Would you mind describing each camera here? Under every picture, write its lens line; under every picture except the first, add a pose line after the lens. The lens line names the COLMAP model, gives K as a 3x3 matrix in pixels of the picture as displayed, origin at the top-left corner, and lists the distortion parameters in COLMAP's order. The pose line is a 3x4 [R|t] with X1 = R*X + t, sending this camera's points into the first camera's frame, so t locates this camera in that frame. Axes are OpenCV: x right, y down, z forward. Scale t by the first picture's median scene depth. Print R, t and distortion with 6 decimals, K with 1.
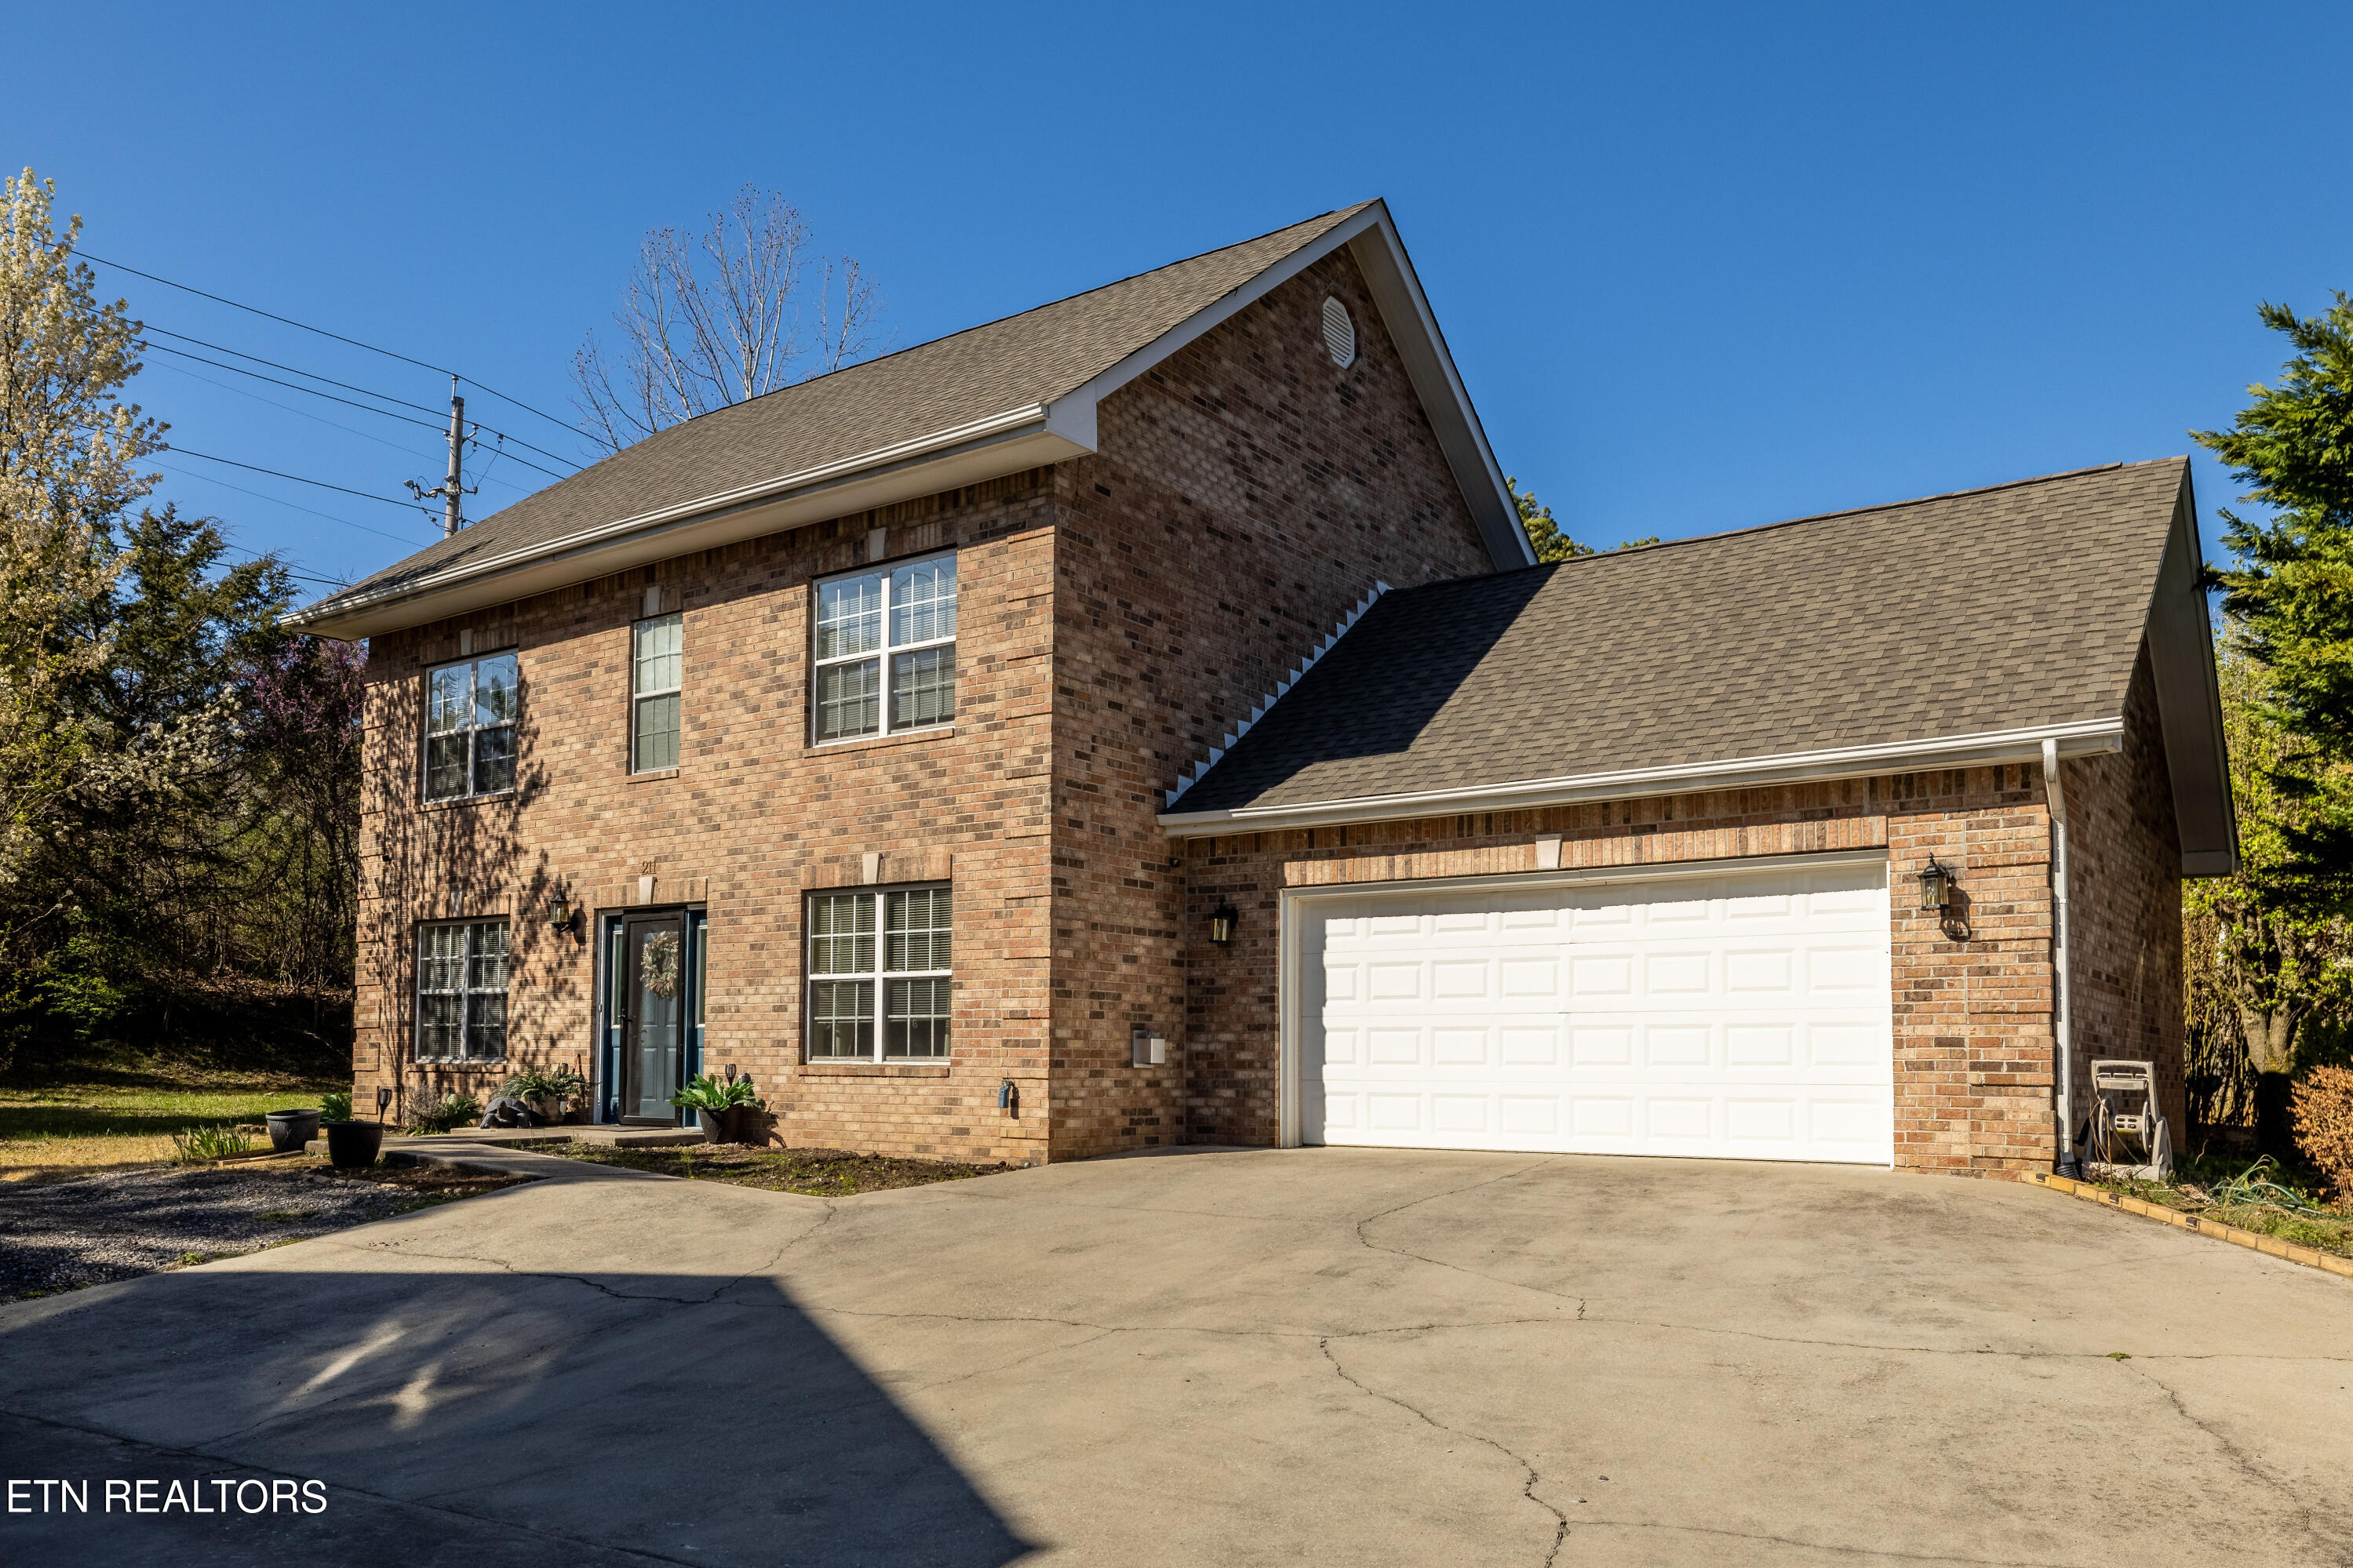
lens RADIAL K [[1731.7, 0, 1191.0], [0, 1731.7, 955.1], [0, 0, 1]] dist [-0.008262, 0.012335]
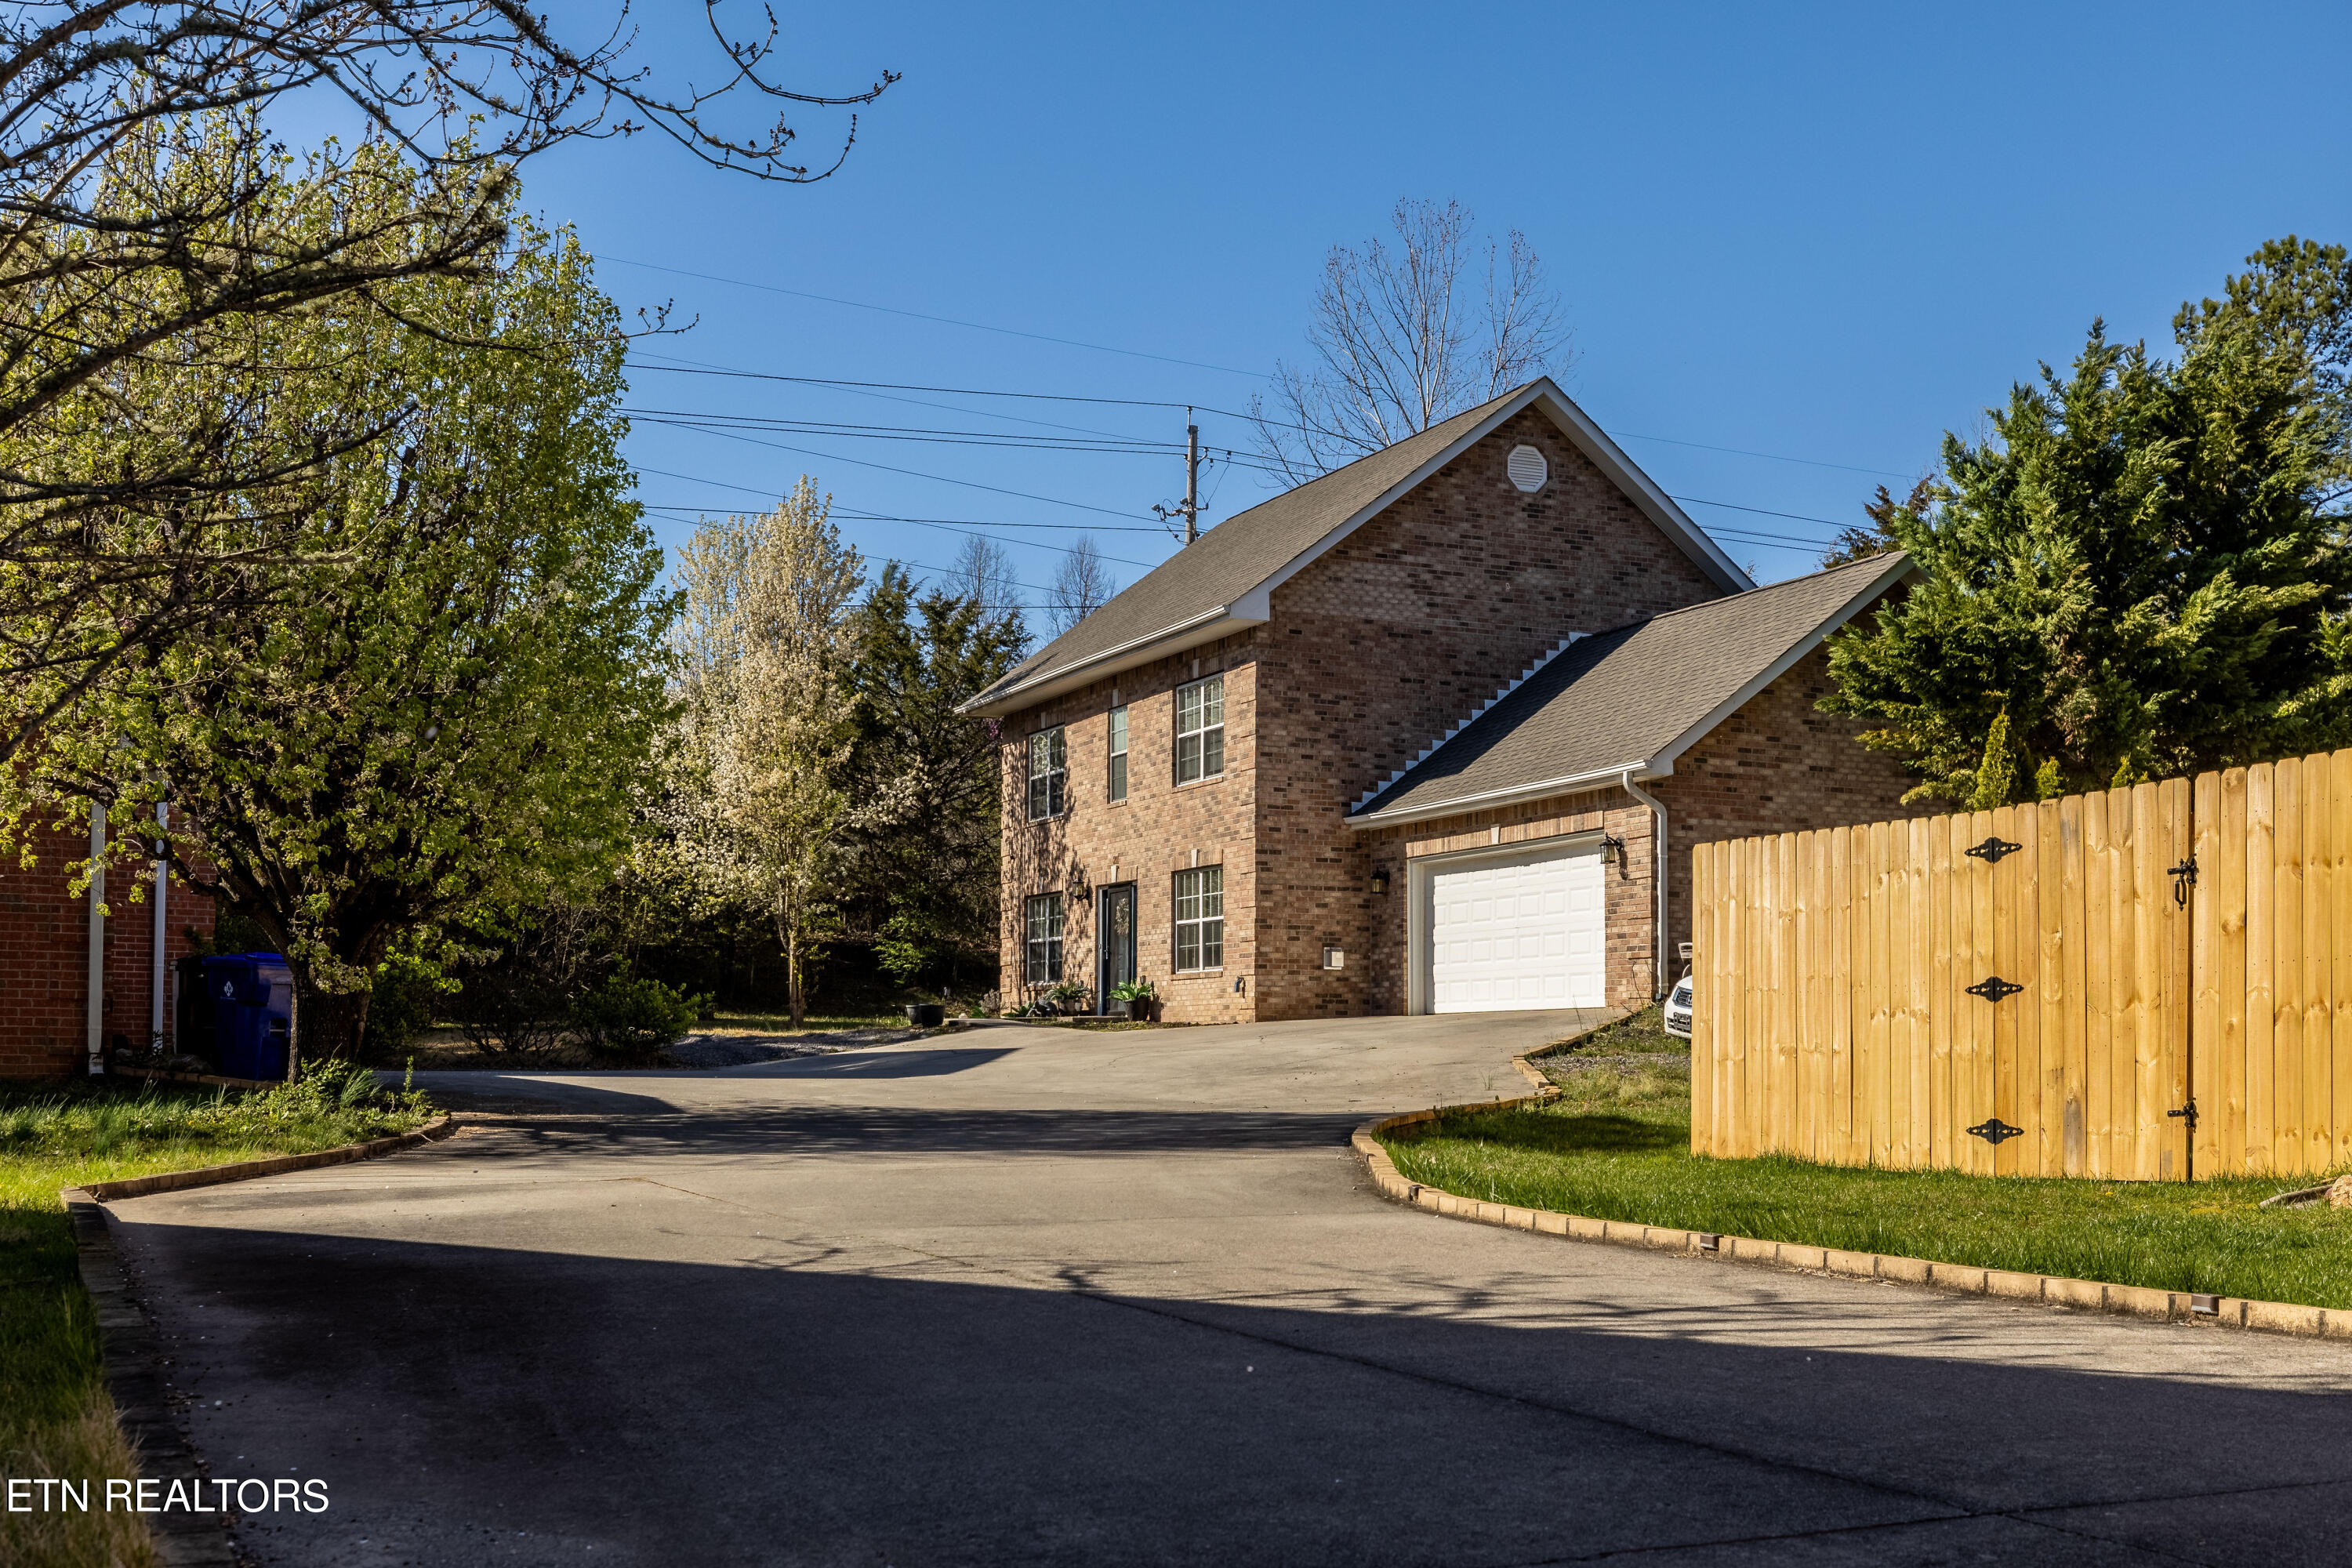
lens RADIAL K [[2380.9, 0, 1176.4], [0, 2380.9, 783.2], [0, 0, 1]] dist [0.011116, 0.000000]
pose [[0.868135, -0.063266, -0.492280, 0.952902], [0.038198, 0.997417, -0.060821, 0.018565], [0.494856, 0.033997, 0.868309, -1.049300]]
